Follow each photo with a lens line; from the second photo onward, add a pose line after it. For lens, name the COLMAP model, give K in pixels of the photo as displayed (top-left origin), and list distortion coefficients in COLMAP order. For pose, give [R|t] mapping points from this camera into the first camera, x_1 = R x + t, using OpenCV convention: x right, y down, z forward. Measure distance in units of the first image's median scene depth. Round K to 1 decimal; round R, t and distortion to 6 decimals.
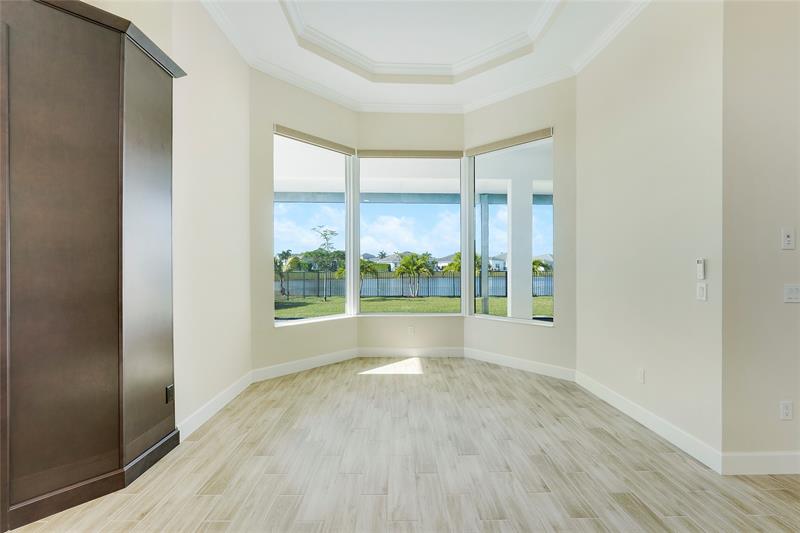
lens RADIAL K [[333.8, 0, 395.8], [0, 333.8, 264.8], [0, 0, 1]] dist [-0.025000, 0.003429]
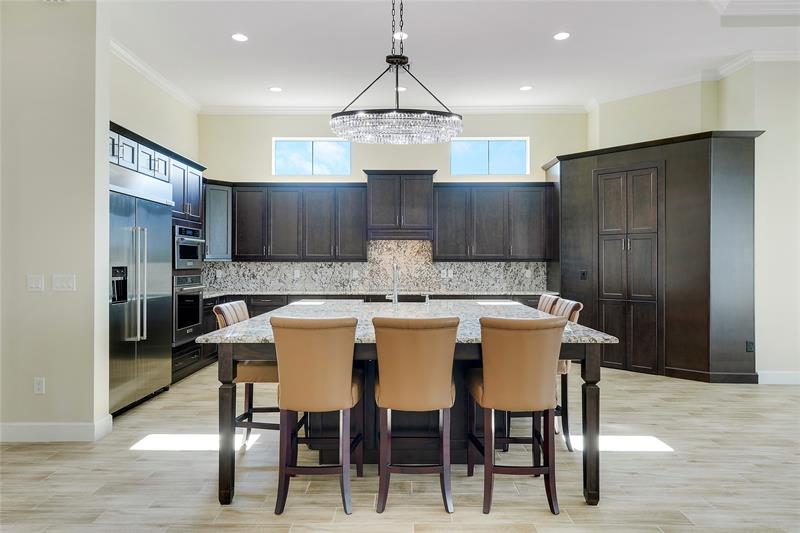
lens RADIAL K [[501.2, 0, 397.9], [0, 501.2, 265.6], [0, 0, 1]] dist [0.018977, 0.005634]
pose [[-0.037906, -0.003122, -0.999276, 0.871794], [-0.012337, 0.999920, -0.002656, 0.020515], [0.999205, 0.012228, -0.037942, -0.275909]]
